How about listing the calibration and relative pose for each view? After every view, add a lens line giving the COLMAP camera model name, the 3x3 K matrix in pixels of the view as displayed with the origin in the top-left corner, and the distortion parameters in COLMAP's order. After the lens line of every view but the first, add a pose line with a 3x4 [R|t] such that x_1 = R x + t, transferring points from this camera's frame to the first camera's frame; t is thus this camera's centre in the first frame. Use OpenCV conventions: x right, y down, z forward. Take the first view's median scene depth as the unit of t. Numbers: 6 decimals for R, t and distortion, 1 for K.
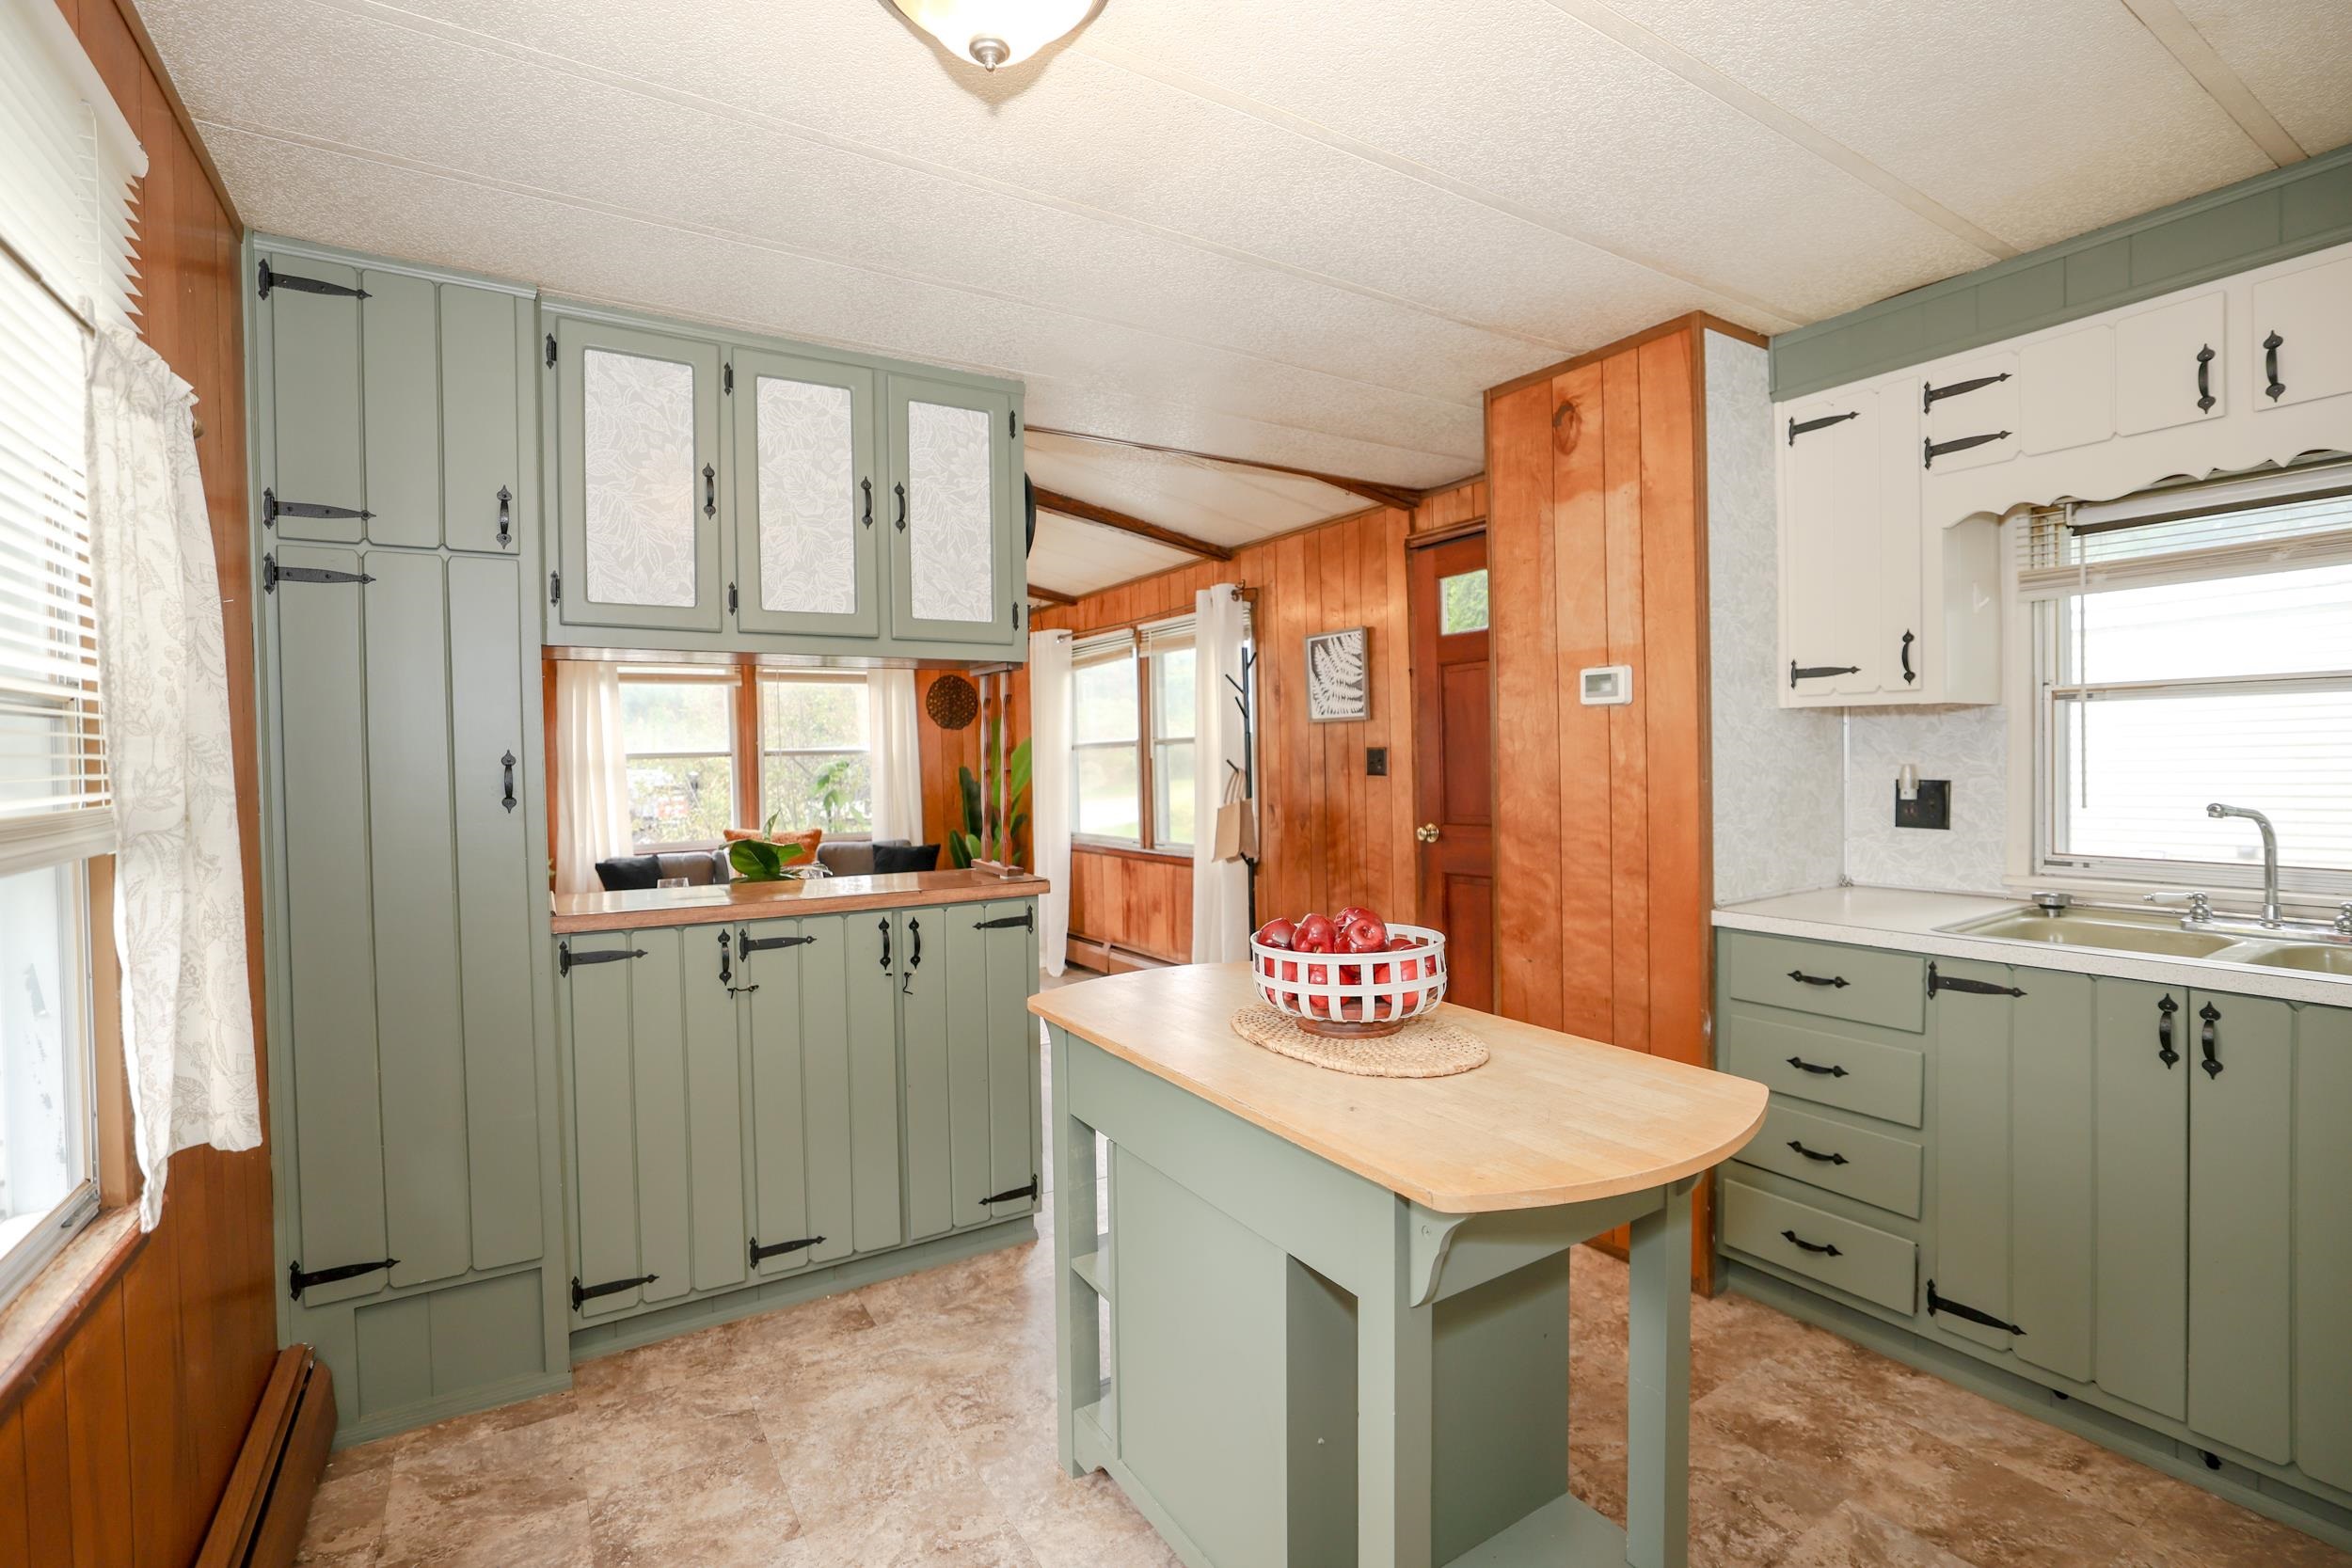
lens RADIAL K [[1062.5, 0, 1186.8], [0, 1062.5, 768.8], [0, 0, 1]] dist [-0.038586, 0.019105]
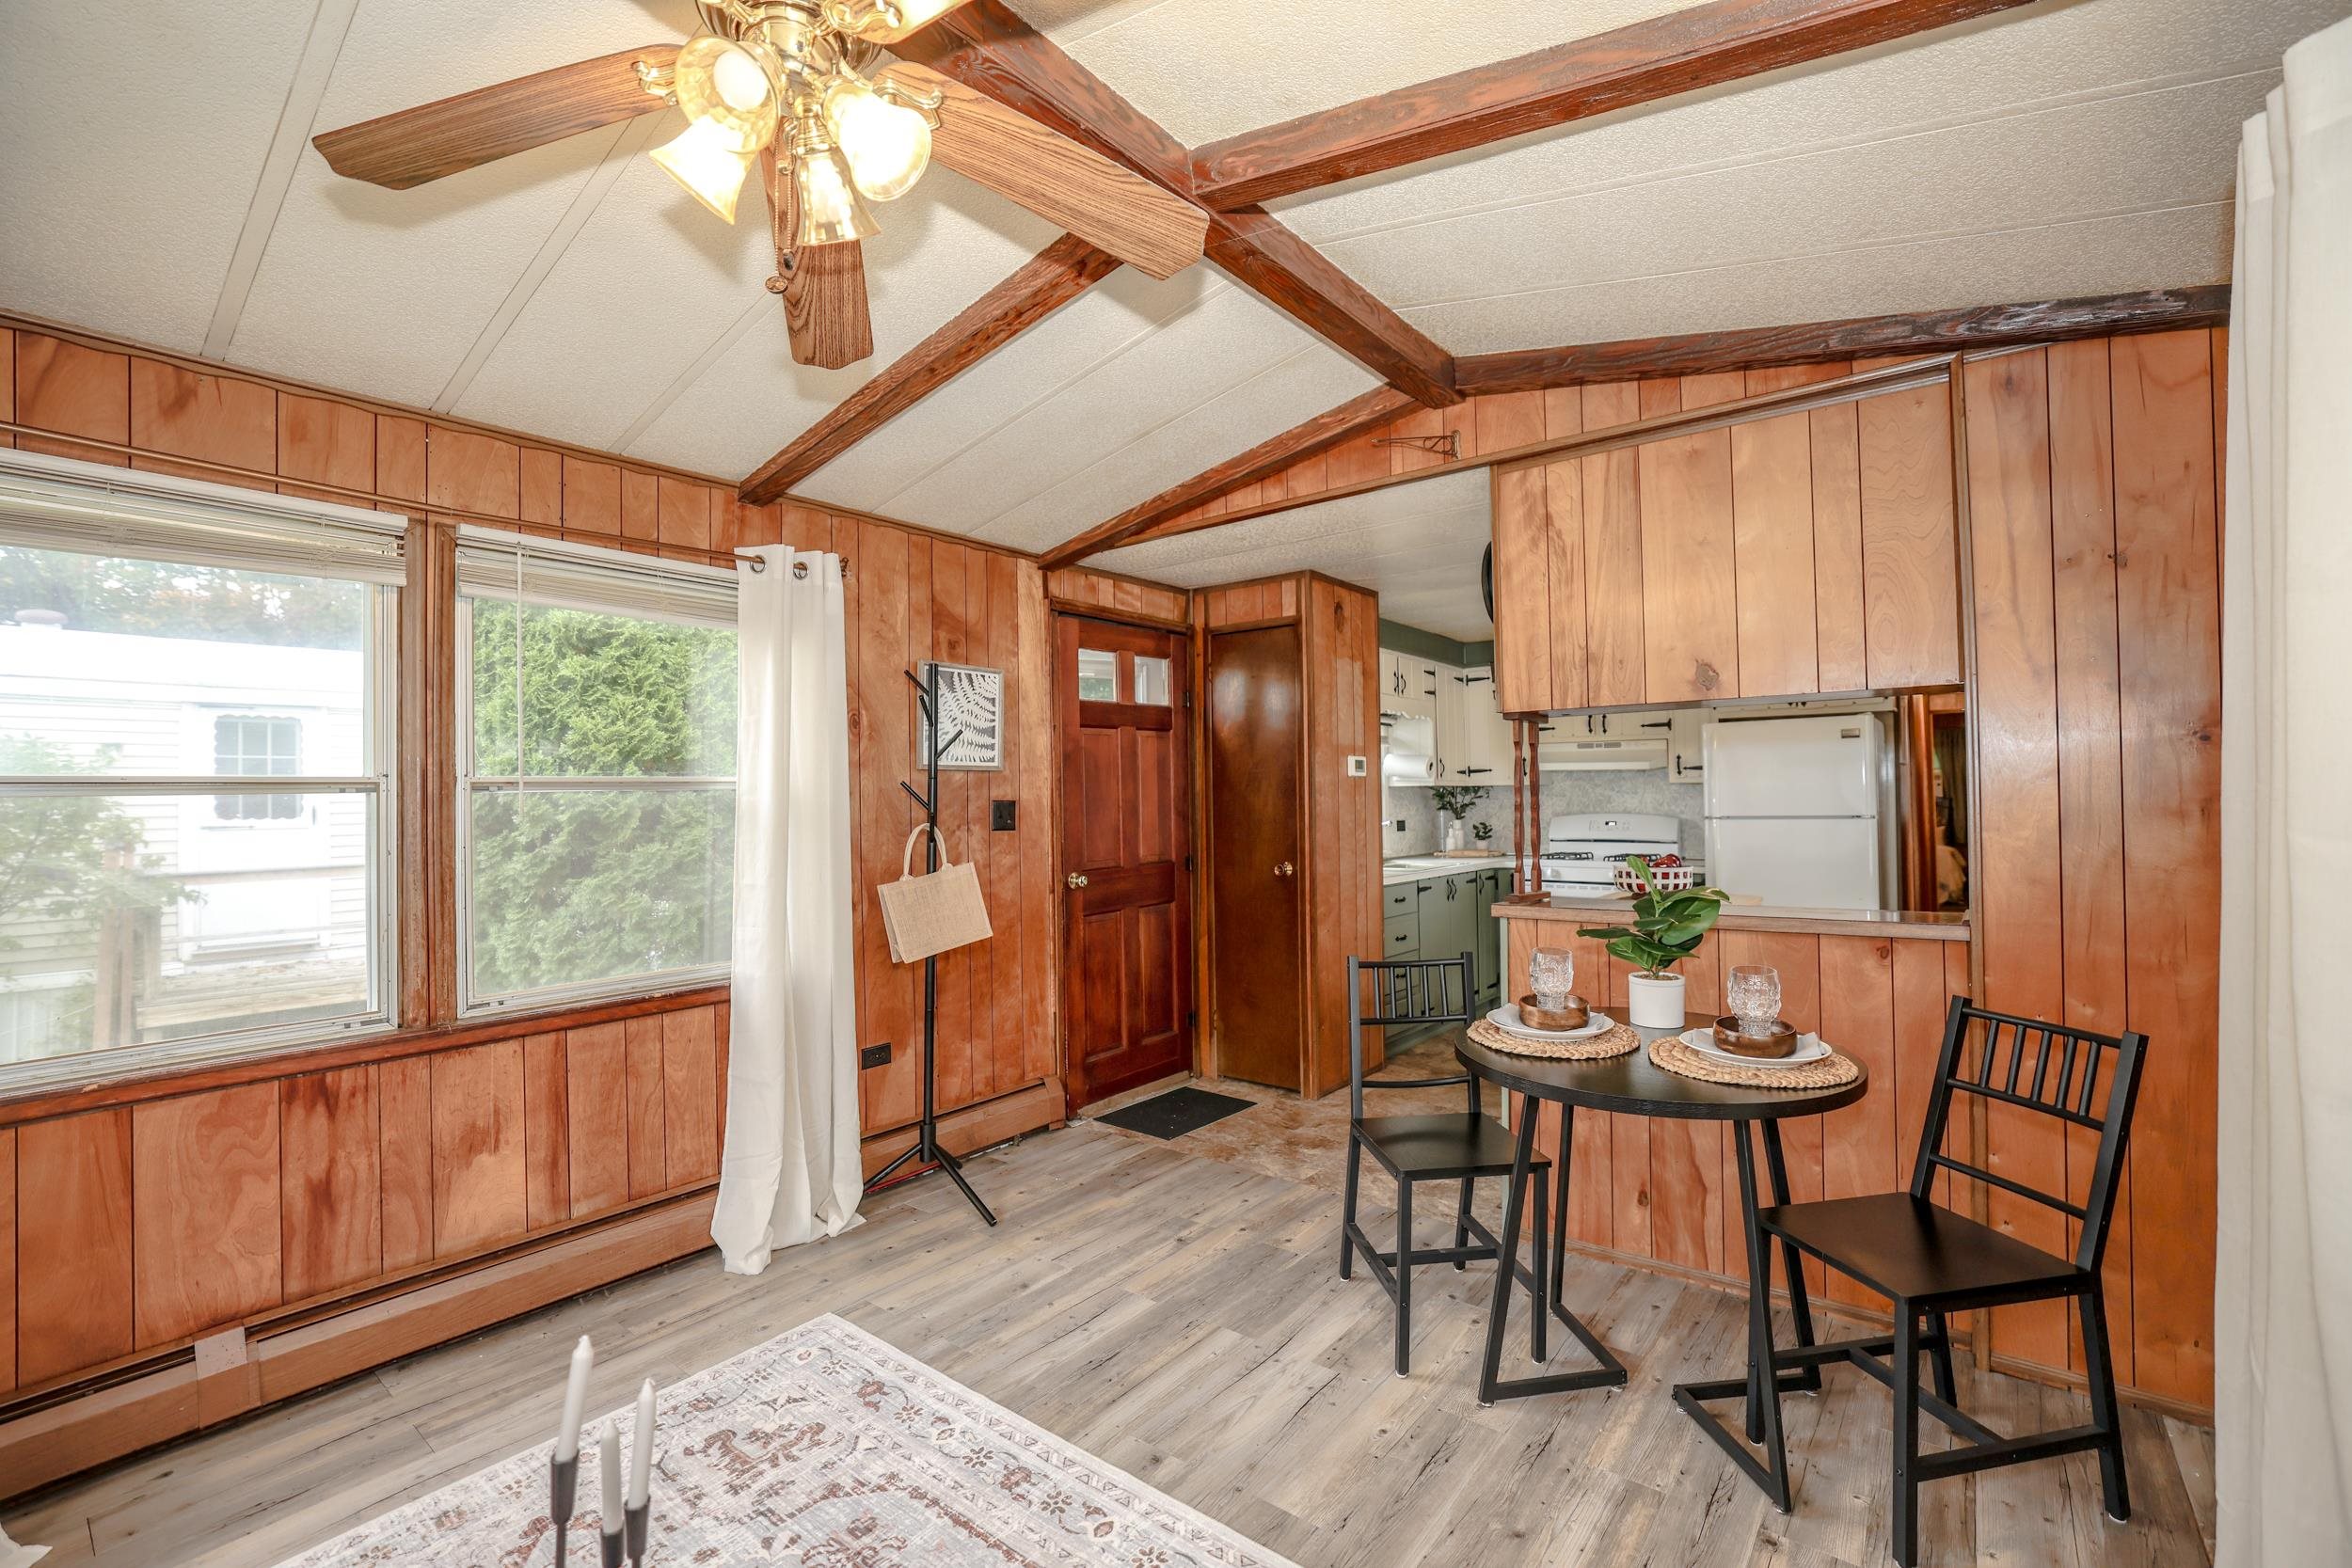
lens RADIAL K [[1014.0, 0, 1176.0], [0, 1014.0, 784.0], [0, 0, 1]] dist [-0.043843, 0.016586]
pose [[-0.321005, 0.037918, 0.946318, -1.224126], [0.031991, 0.999062, -0.029180, -0.006597], [-0.946537, 0.020907, -0.321917, 1.945649]]
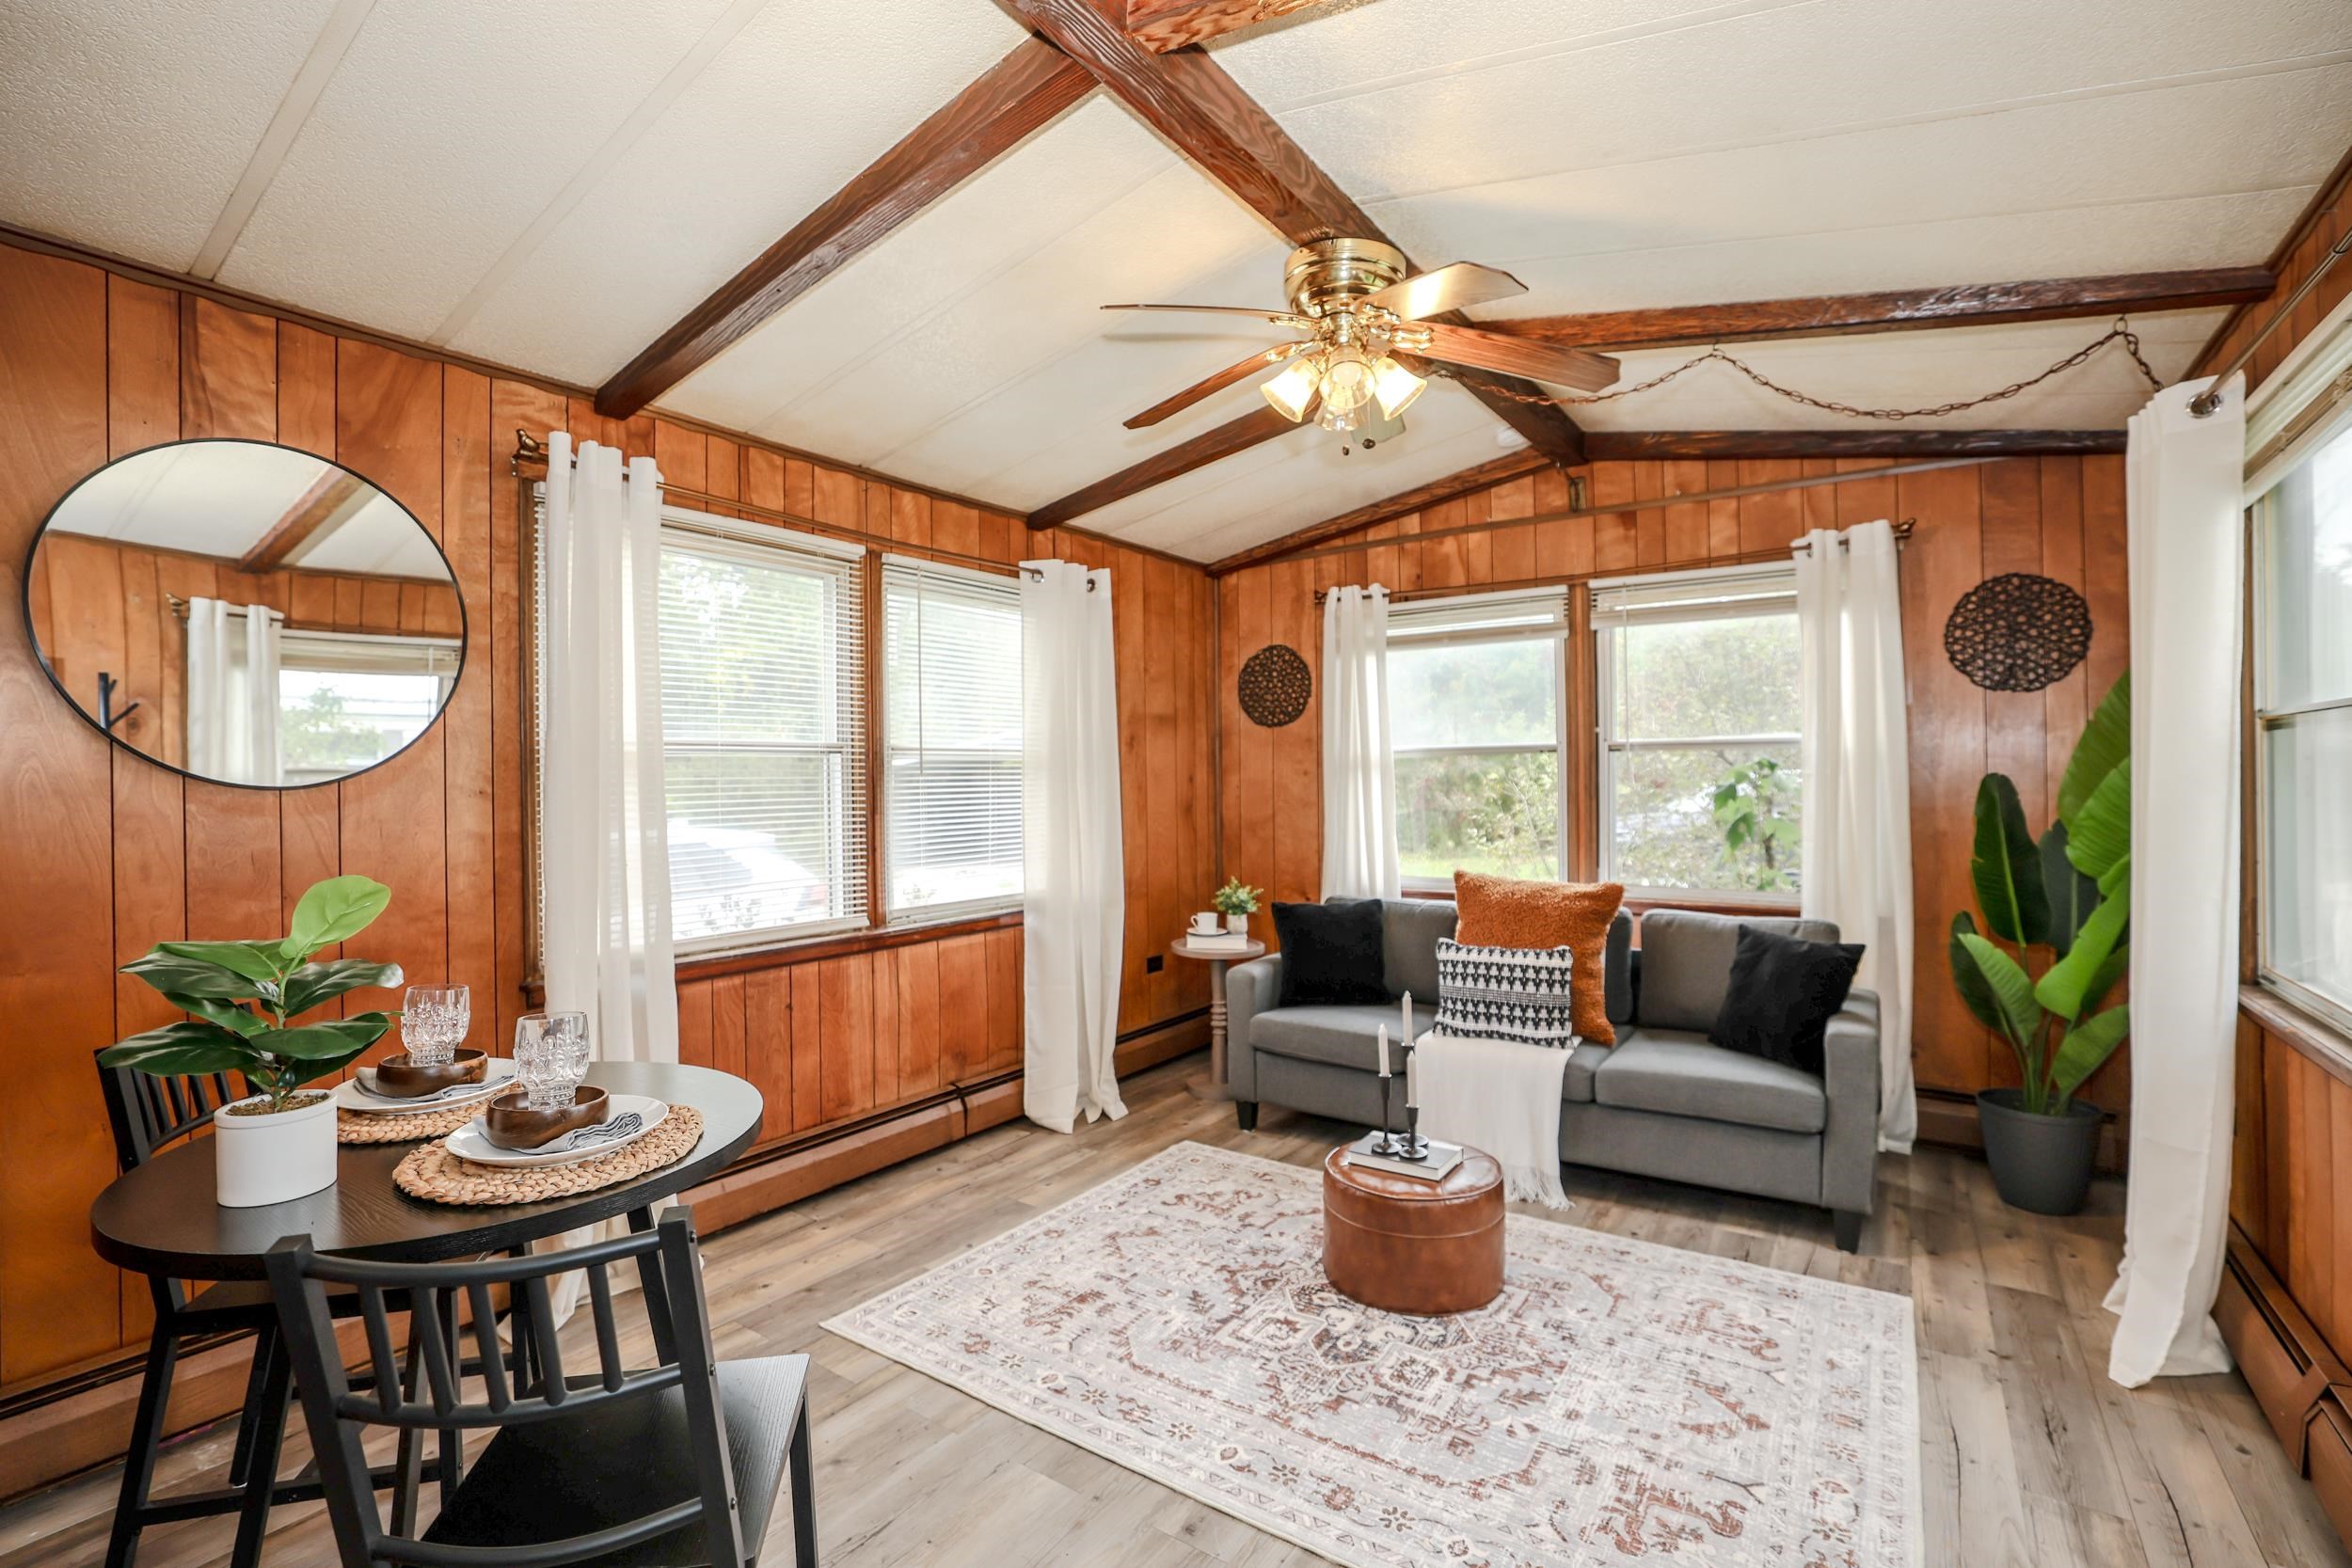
lens RADIAL K [[1047.9, 0, 1176.4], [0, 1047.9, 775.0], [0, 0, 1]] dist [-0.052106, 0.019181]
pose [[0.378060, 0.015977, -0.925643, 0.160386], [-0.006094, 0.999872, 0.014769, -0.015576], [0.925761, 0.000057, 0.378109, 1.454254]]
